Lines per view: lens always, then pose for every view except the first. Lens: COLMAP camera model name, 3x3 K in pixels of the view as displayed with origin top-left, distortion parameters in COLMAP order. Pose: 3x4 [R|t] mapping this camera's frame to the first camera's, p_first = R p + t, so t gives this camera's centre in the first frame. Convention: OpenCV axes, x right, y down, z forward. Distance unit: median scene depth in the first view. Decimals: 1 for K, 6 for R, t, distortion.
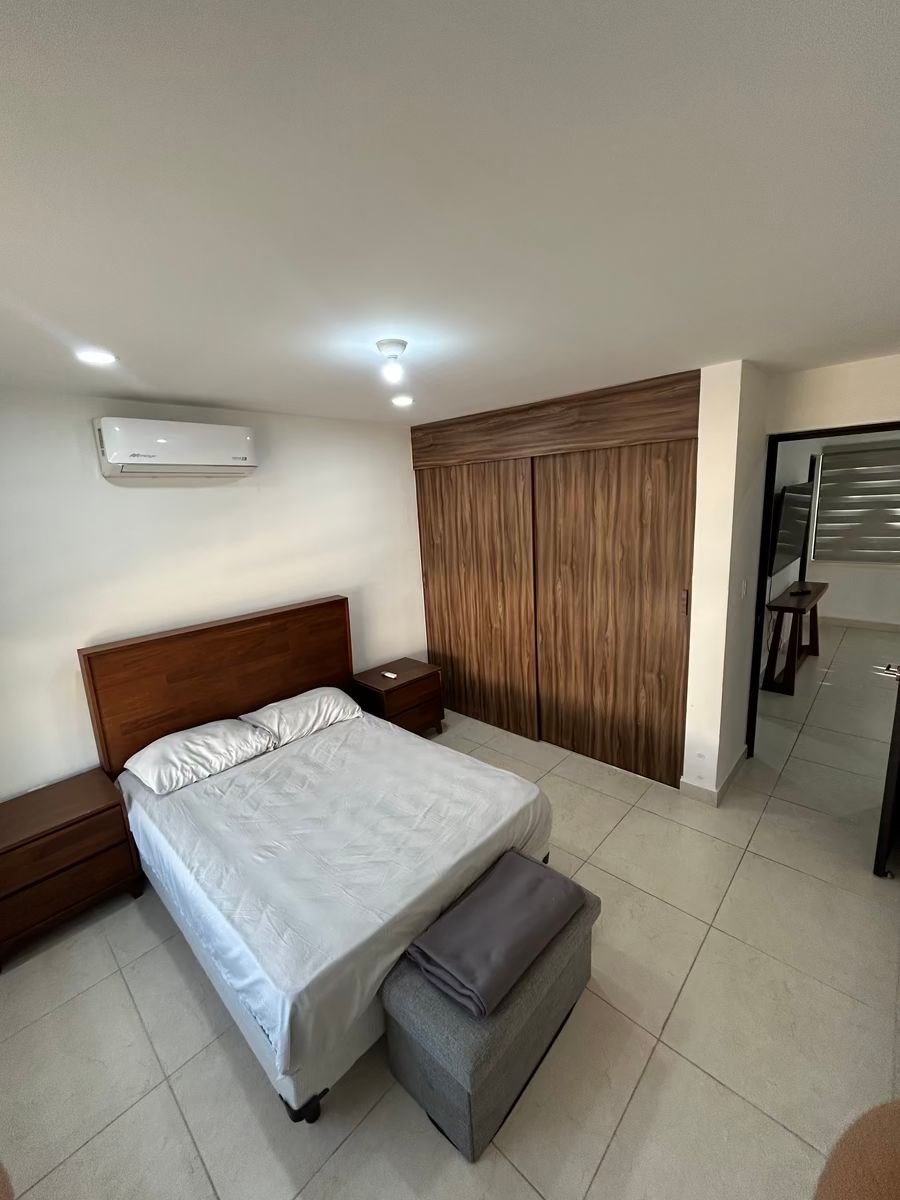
lens RADIAL K [[486.5, 0, 444.5], [0, 486.5, 597.7], [0, 0, 1]] dist [-0.000178, 0.000268]
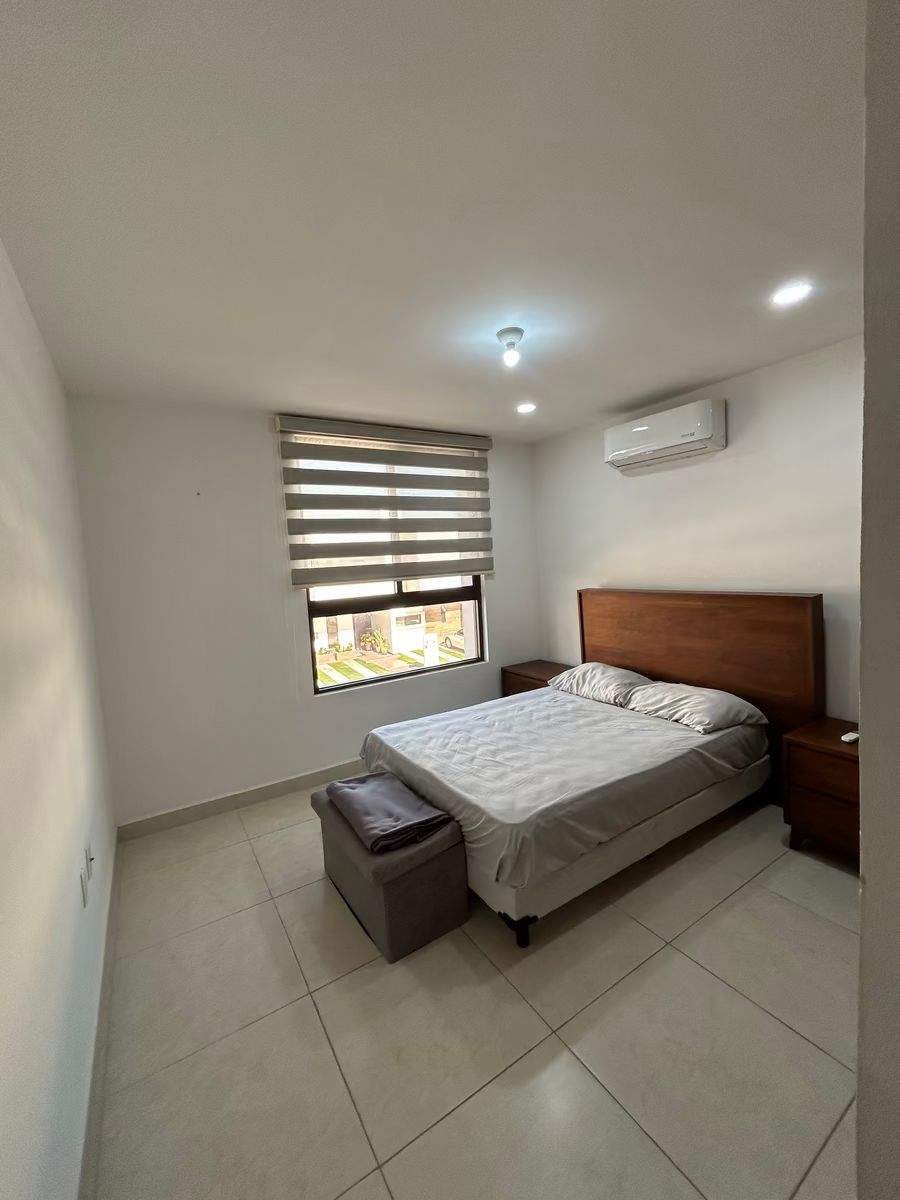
lens RADIAL K [[486.5, 0, 449.3], [0, 486.5, 596.7], [0, 0, 1]] dist [-0.000178, 0.000268]
pose [[-0.242816, 0.139372, -0.960008, 0.880043], [-0.131084, 0.975835, 0.174824, -0.080210], [0.961175, 0.168291, -0.218679, 0.978463]]
